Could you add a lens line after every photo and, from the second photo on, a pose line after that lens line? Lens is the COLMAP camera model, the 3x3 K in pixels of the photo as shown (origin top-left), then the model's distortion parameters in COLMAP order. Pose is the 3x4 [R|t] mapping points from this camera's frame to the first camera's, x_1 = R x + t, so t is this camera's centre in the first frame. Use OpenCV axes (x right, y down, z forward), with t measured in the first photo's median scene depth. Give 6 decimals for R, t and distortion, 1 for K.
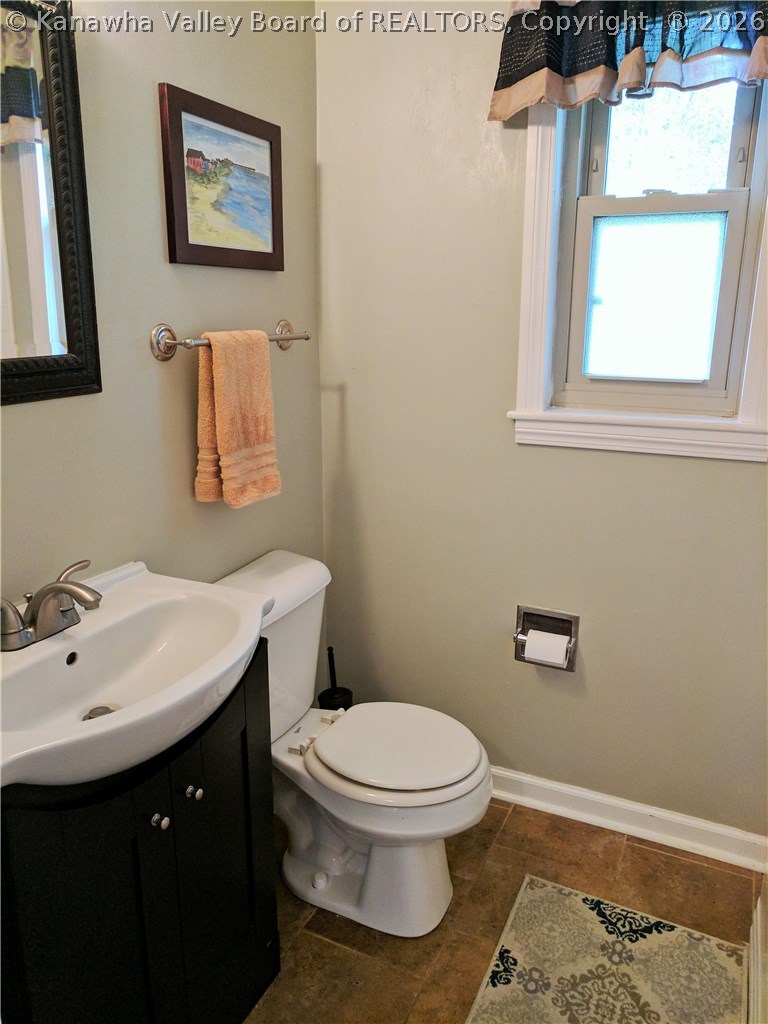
lens RADIAL K [[779.8, 0, 381.3], [0, 779.8, 513.2], [0, 0, 1]] dist [-0.007841, 0.028848]
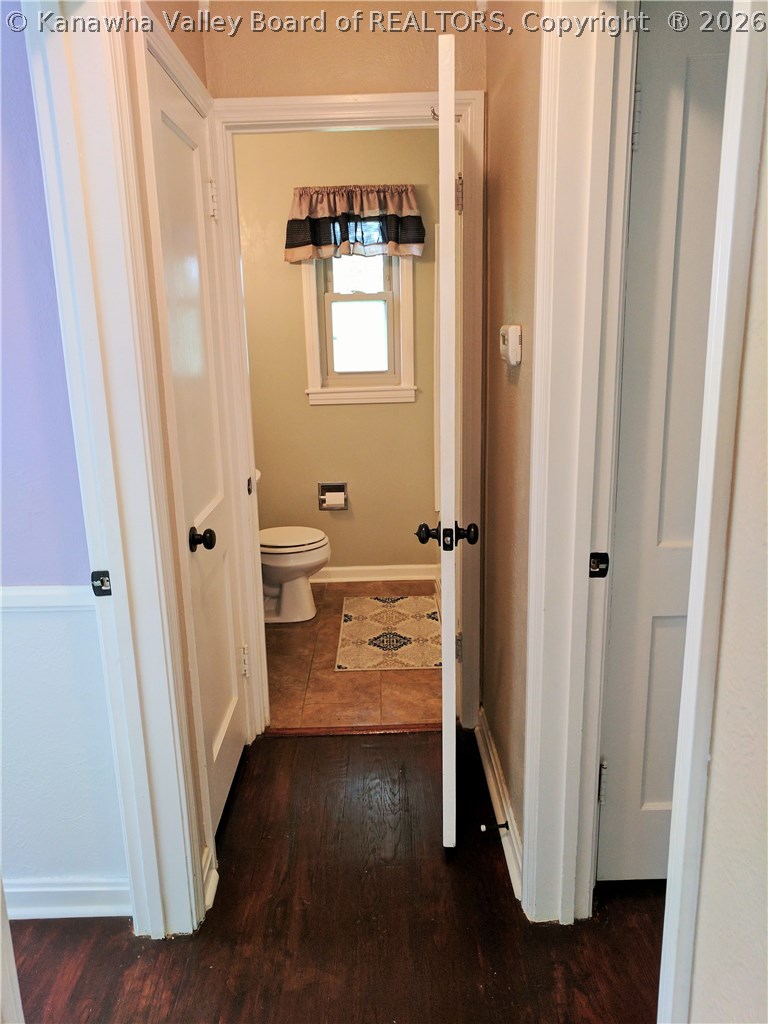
lens RADIAL K [[779.8, 0, 380.4], [0, 779.8, 514.6], [0, 0, 1]] dist [-0.007841, 0.028848]
pose [[0.900004, -0.133509, 0.414932, -0.640034], [0.141052, 0.989922, 0.012570, 0.230586], [-0.412429, 0.047214, 0.909766, -1.120853]]
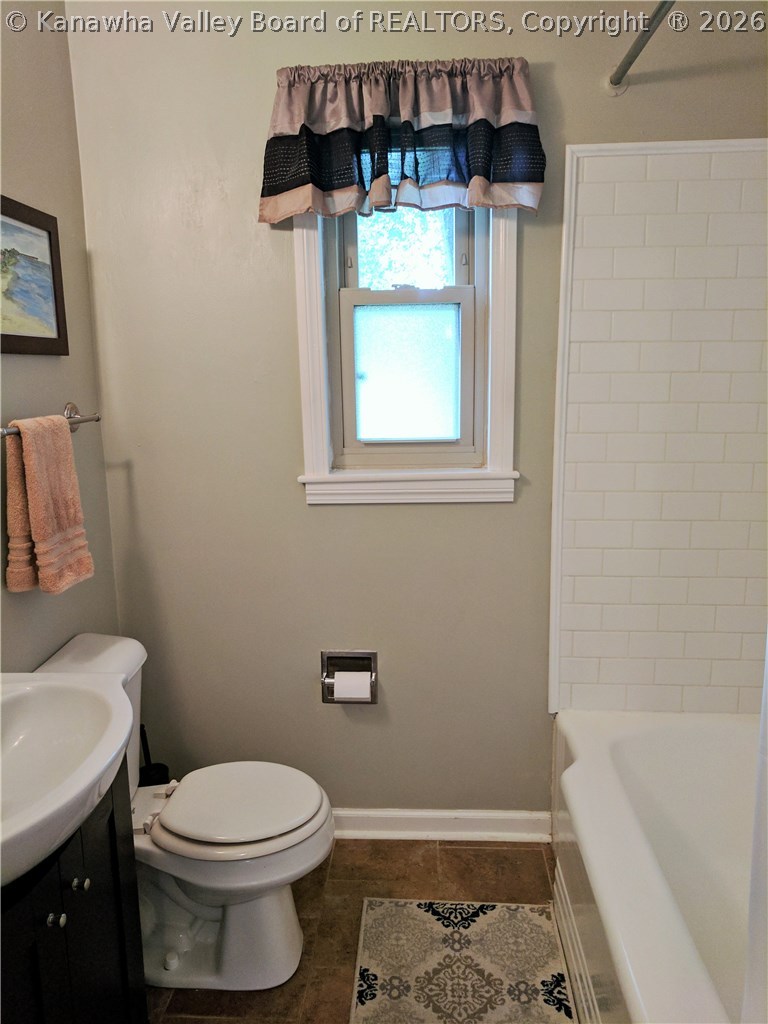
lens RADIAL K [[779.8, 0, 383.6], [0, 779.8, 512.7], [0, 0, 1]] dist [-0.007841, 0.028848]
pose [[0.925279, -0.090956, 0.368219, -0.146499], [0.119365, 0.991322, -0.055073, -0.004500], [-0.360014, 0.094910, 0.928107, -0.068352]]
